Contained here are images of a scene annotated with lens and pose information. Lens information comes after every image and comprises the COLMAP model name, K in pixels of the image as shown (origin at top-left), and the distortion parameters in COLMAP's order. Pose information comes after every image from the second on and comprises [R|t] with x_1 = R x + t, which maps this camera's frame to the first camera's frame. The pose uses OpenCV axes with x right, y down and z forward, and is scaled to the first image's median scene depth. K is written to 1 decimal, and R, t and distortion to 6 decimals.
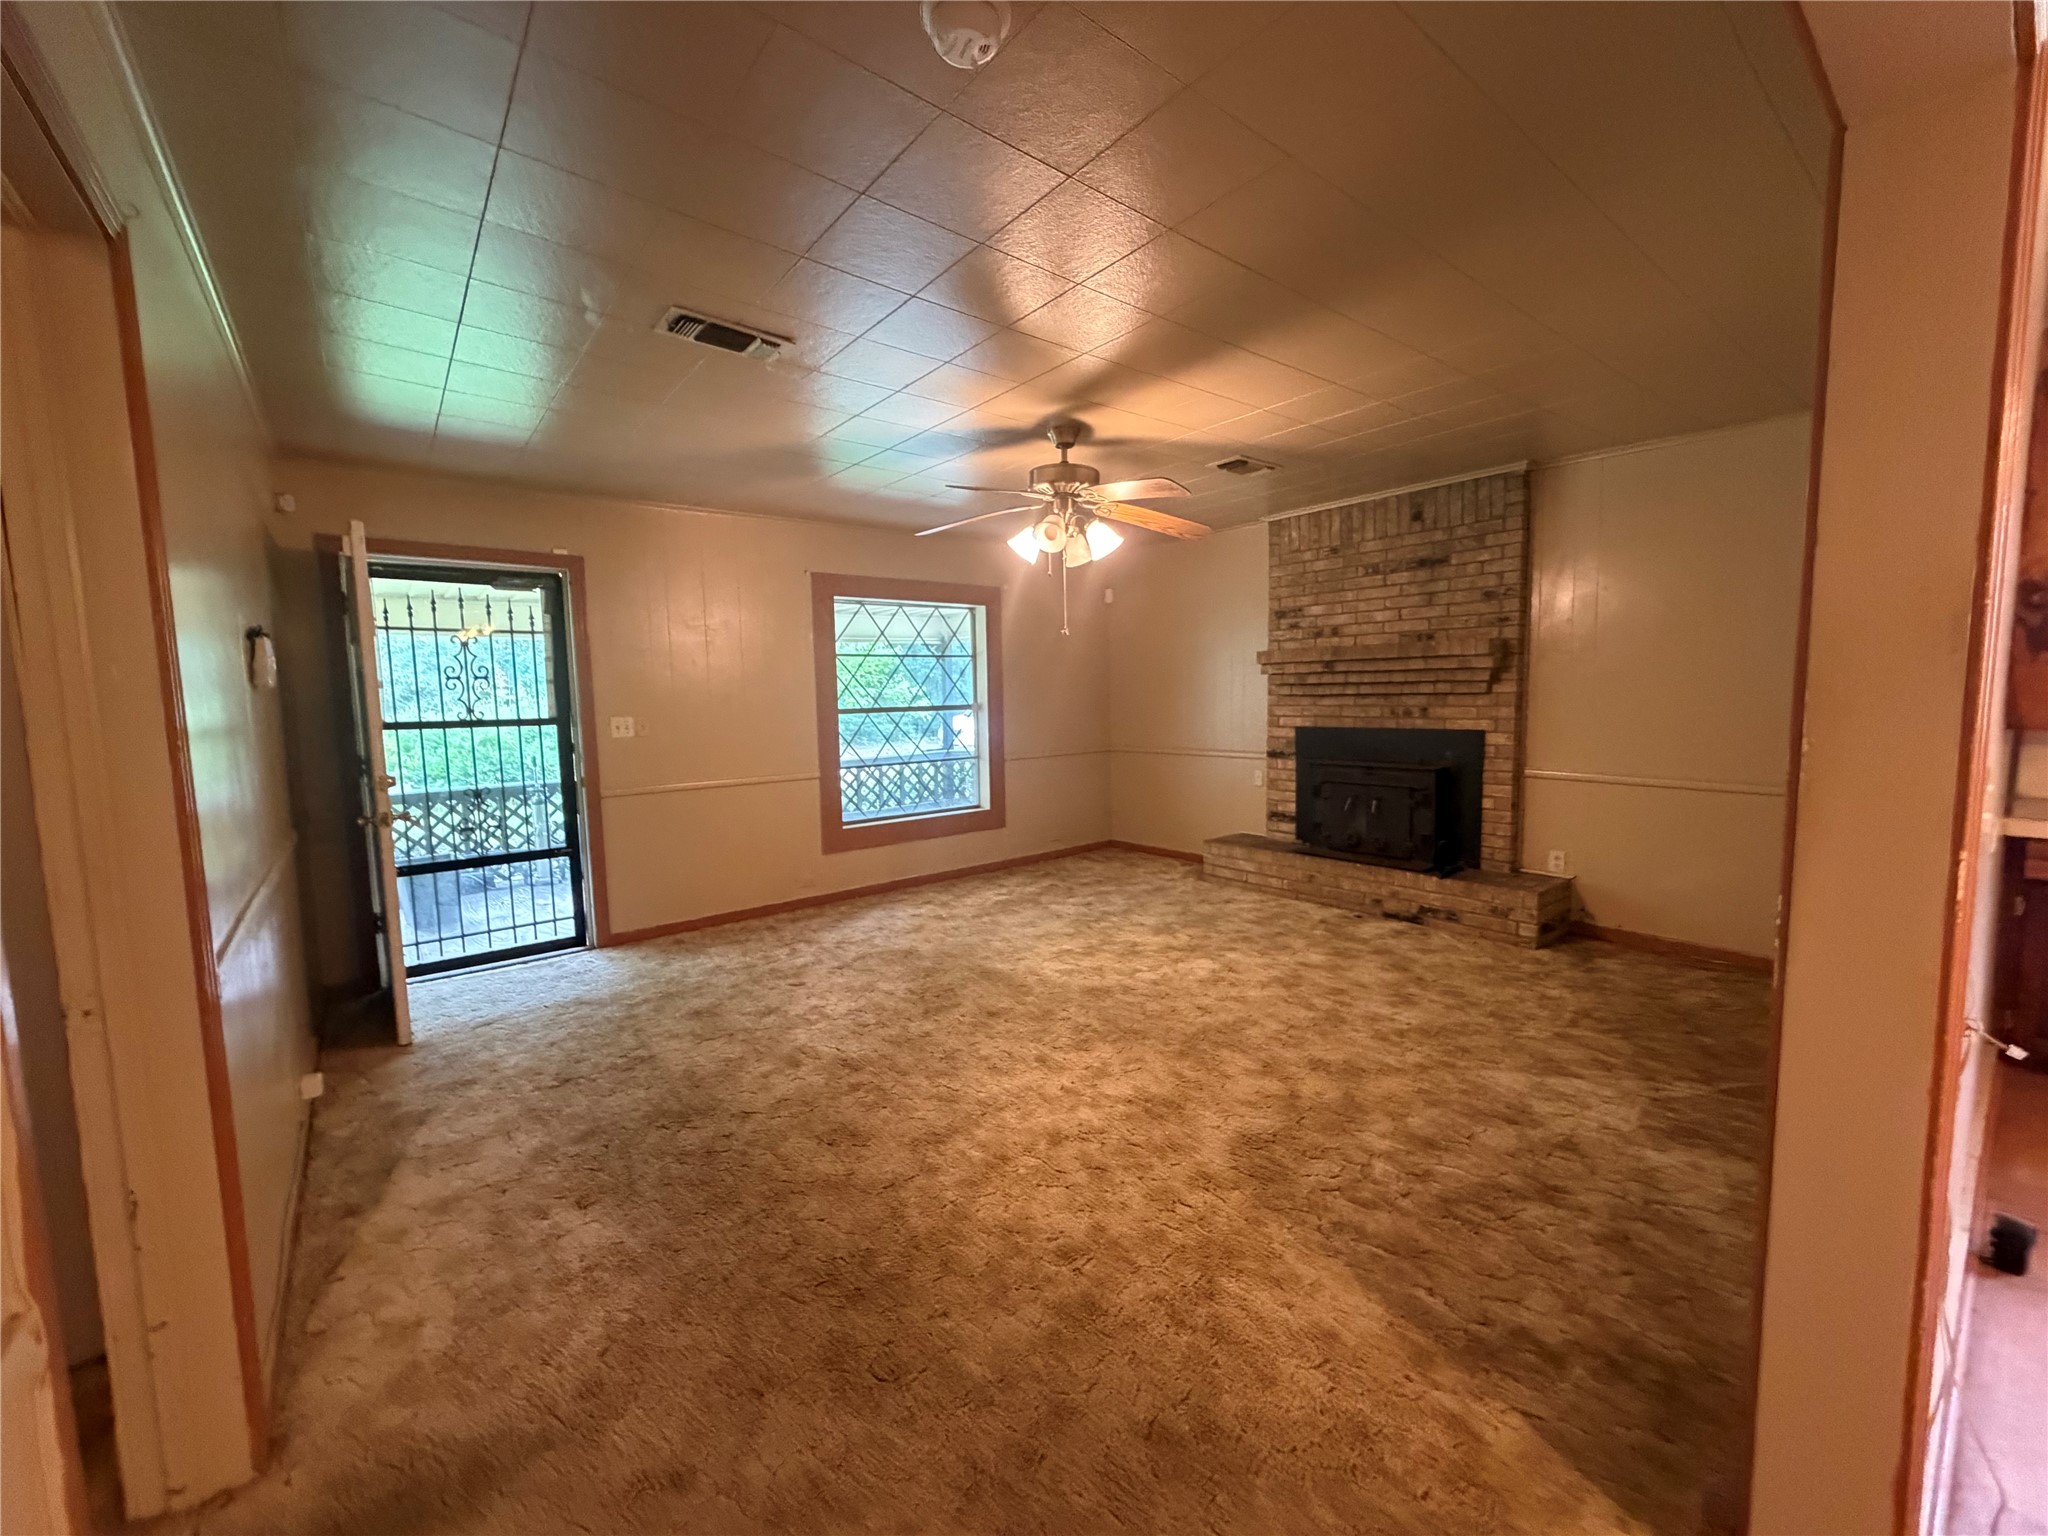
lens RADIAL K [[813.5, 0, 1026.2], [0, 813.5, 765.4], [0, 0, 1]] dist [0.000325, 0.000260]
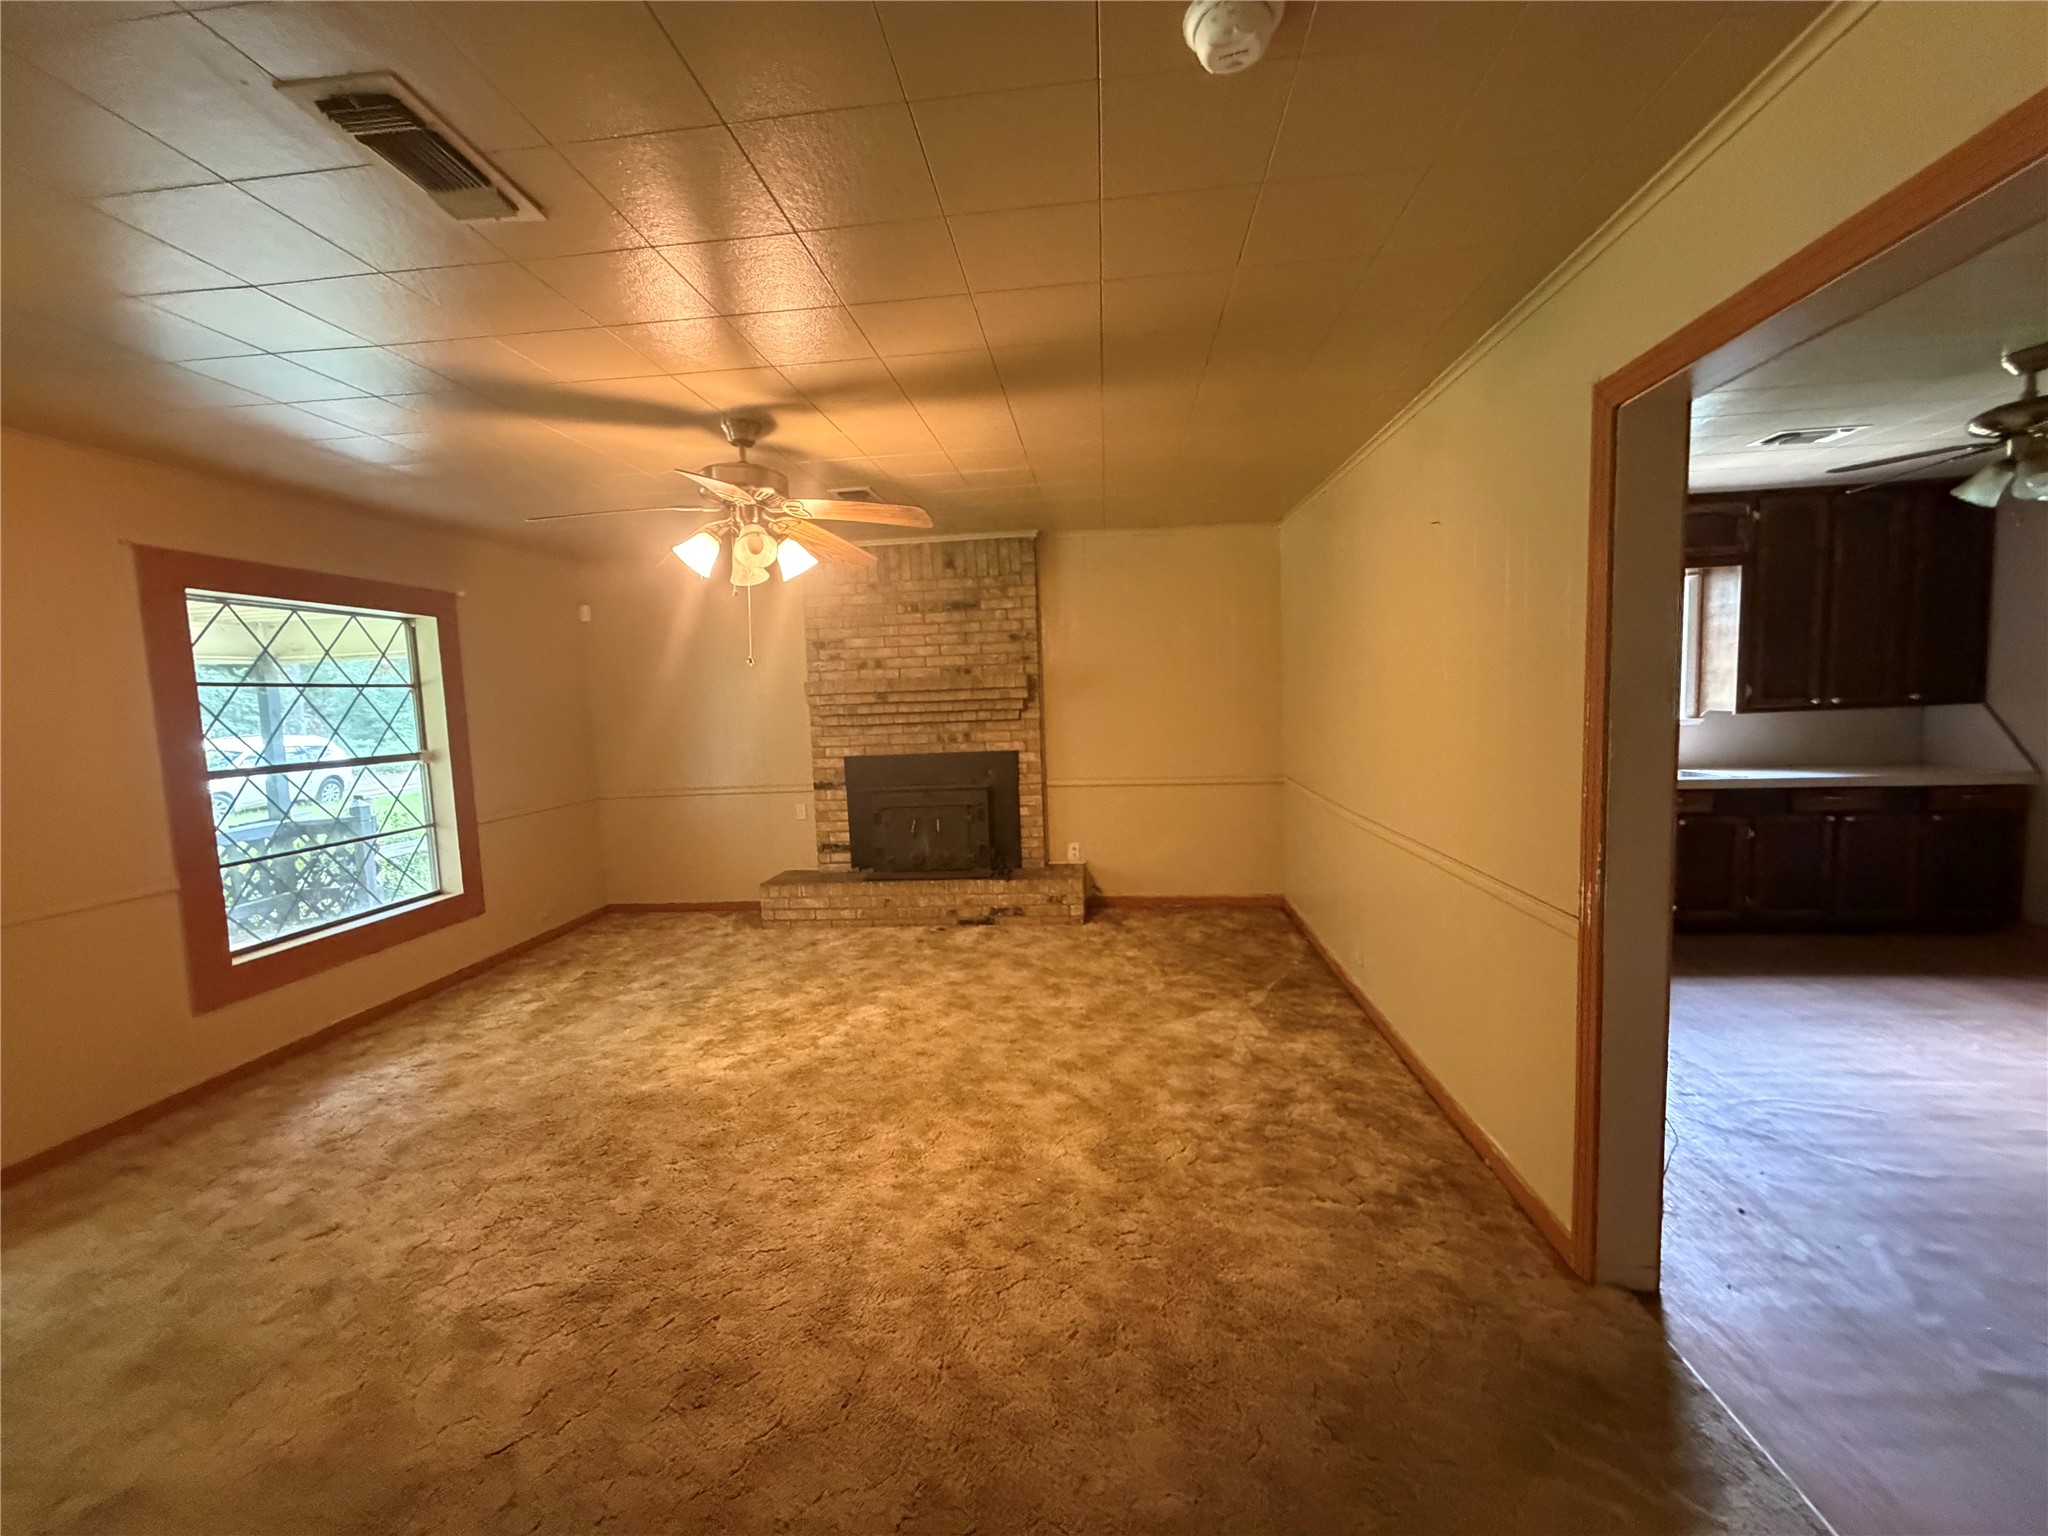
lens RADIAL K [[811.3, 0, 1021.6], [0, 811.3, 765.9], [0, 0, 1]] dist [0.000261, 0.000344]
pose [[0.703459, -0.067505, 0.707523, -0.269673], [0.088455, 0.996055, 0.007087, -0.028686], [-0.705210, 0.057599, 0.706655, 0.160084]]
